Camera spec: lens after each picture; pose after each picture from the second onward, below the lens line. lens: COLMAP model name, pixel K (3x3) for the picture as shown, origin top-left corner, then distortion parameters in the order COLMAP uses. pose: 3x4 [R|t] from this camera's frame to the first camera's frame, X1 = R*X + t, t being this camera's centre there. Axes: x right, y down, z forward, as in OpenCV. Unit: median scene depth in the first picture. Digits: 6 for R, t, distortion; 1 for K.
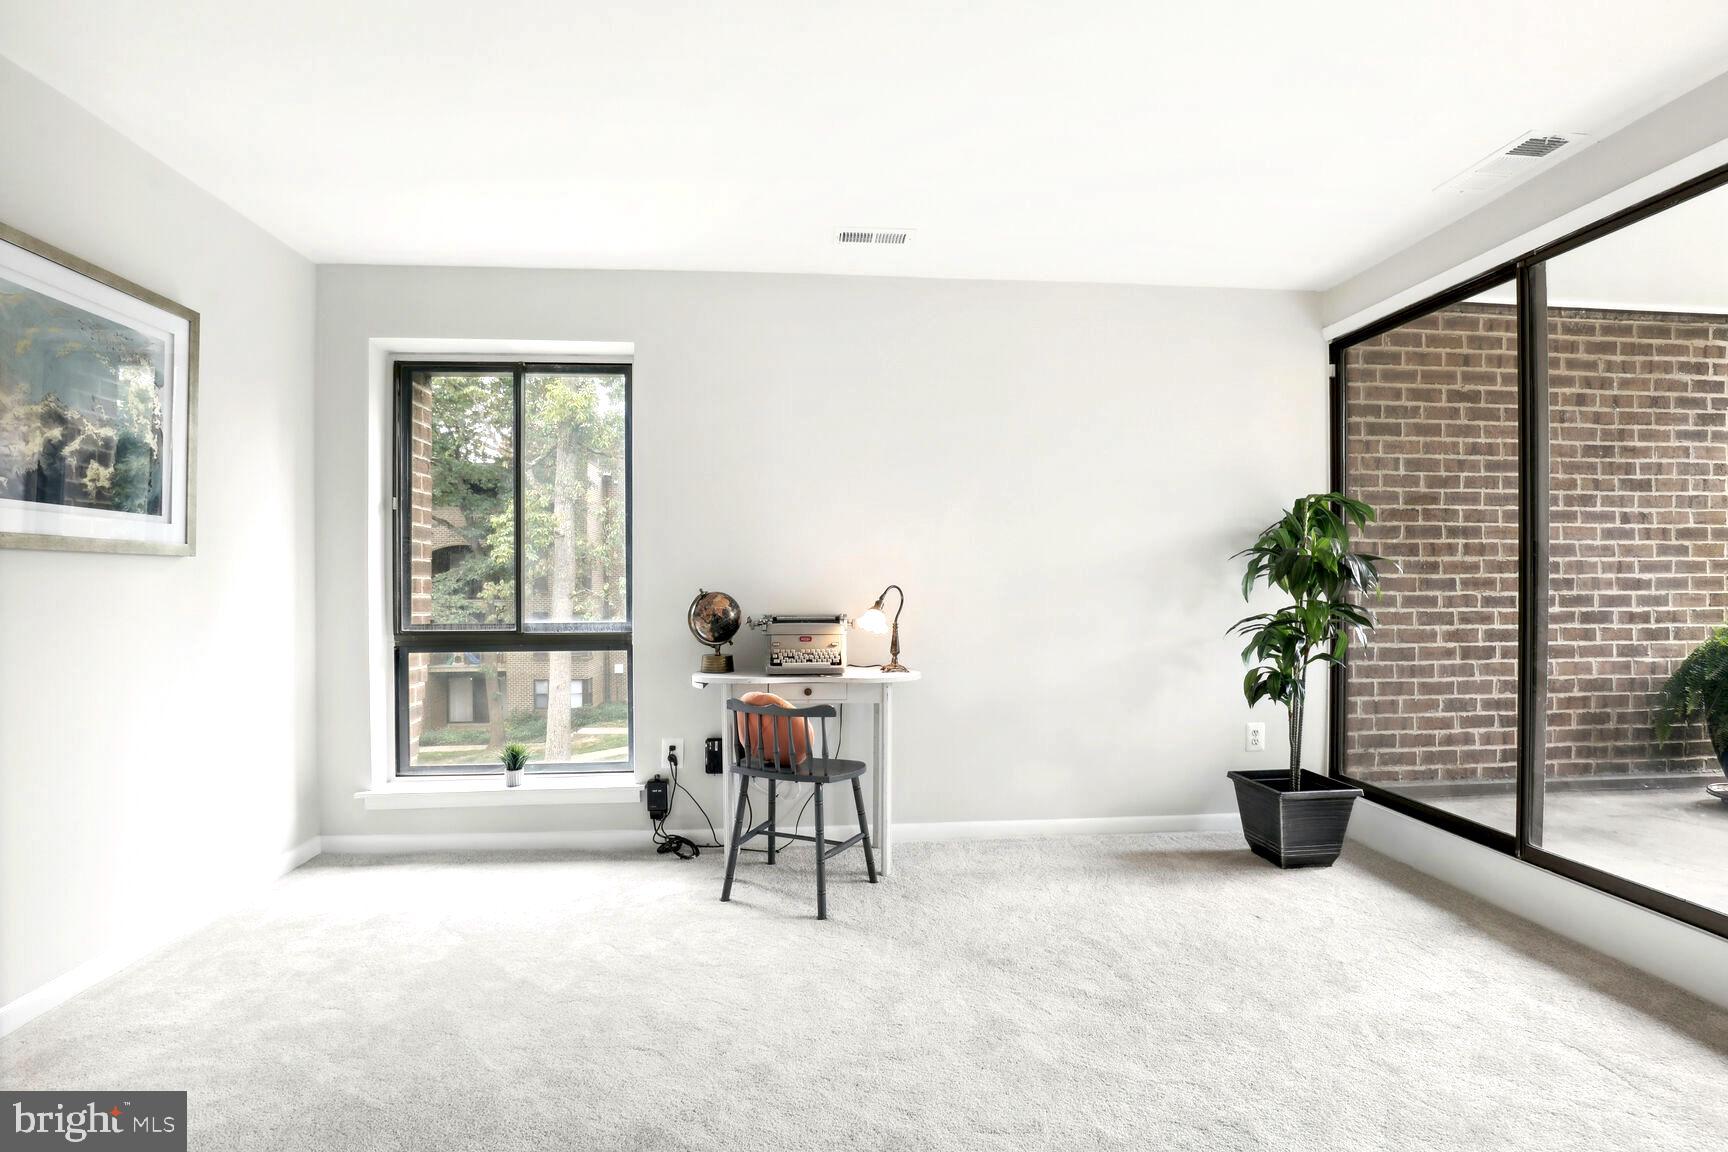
lens RADIAL K [[795.1, 0, 869.5], [0, 795.1, 588.4], [0, 0, 1]] dist [-0.027666, 0.000407]
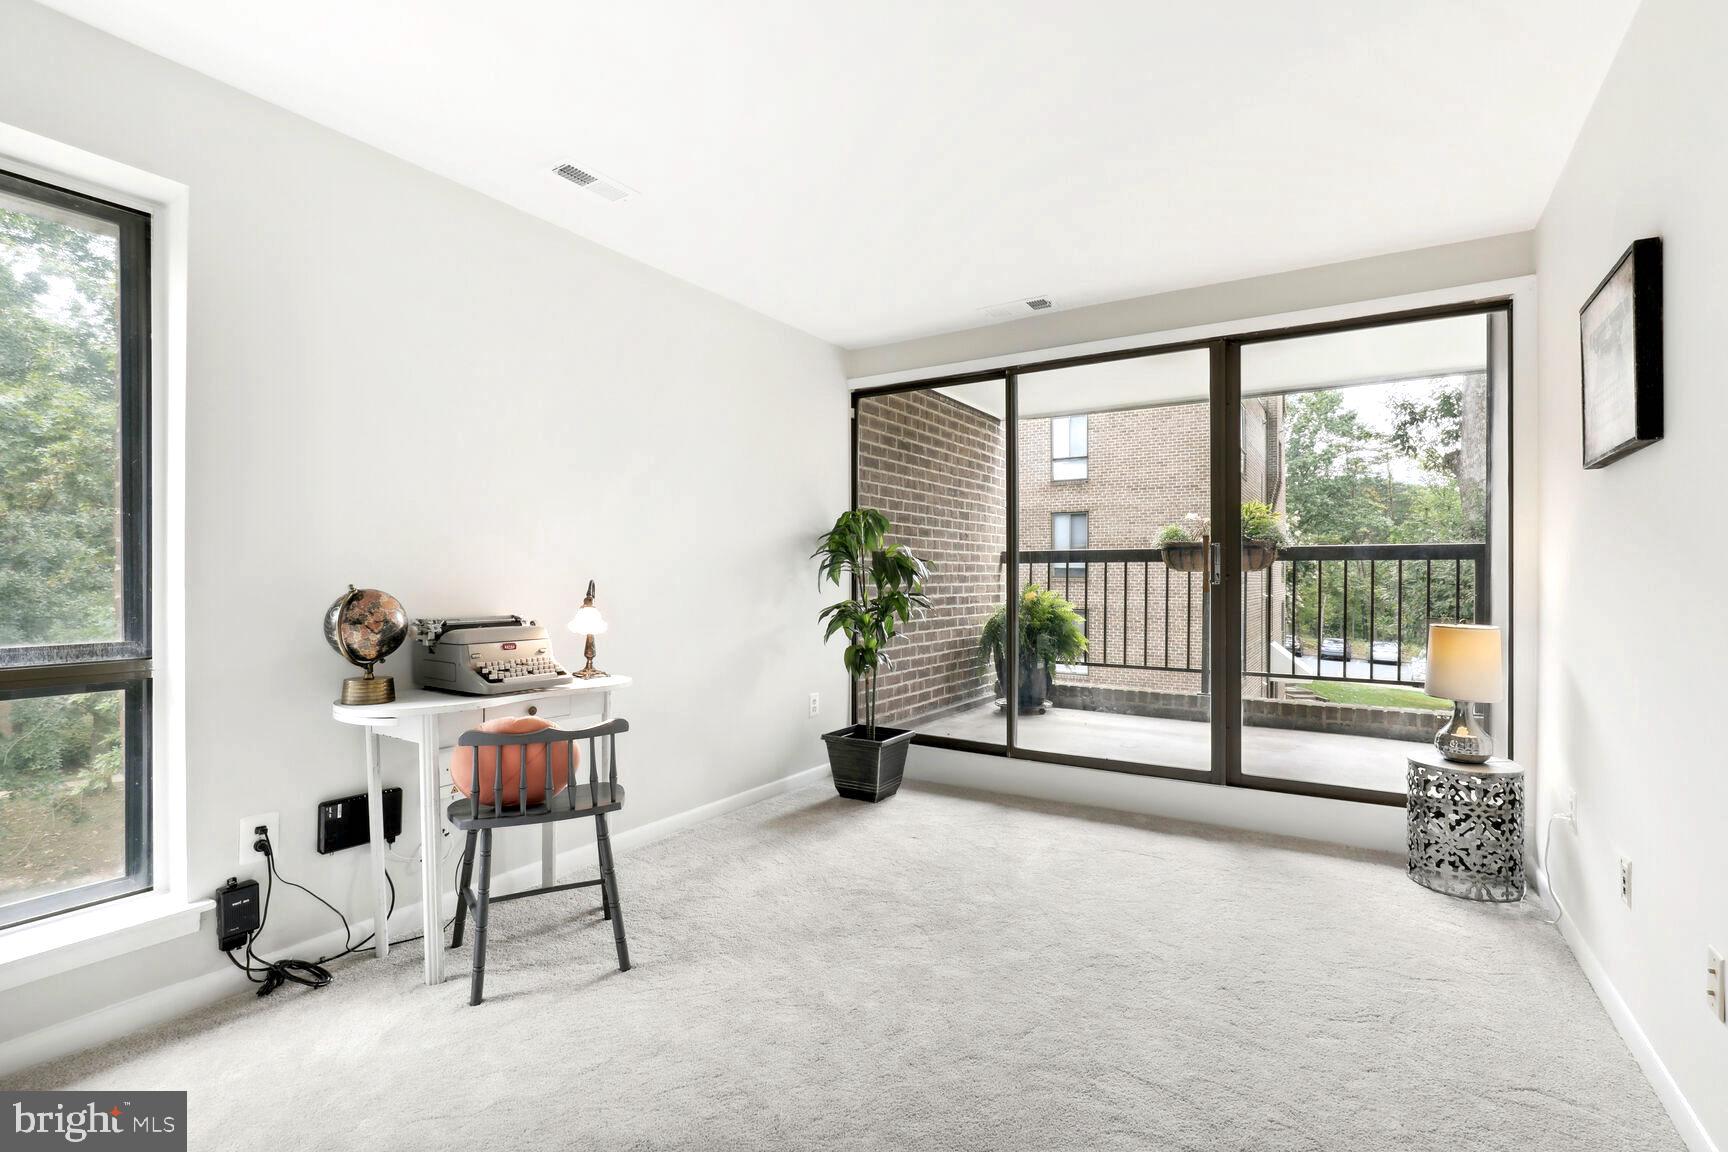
lens RADIAL K [[785.4, 0, 864.0], [0, 785.4, 576.0], [0, 0, 1]] dist [-0.004151, -0.000104]
pose [[0.616277, 0.003695, 0.787520, -0.462769], [0.002388, 0.999976, -0.006561, -0.002203], [-0.787526, 0.005924, 0.616254, 0.216996]]
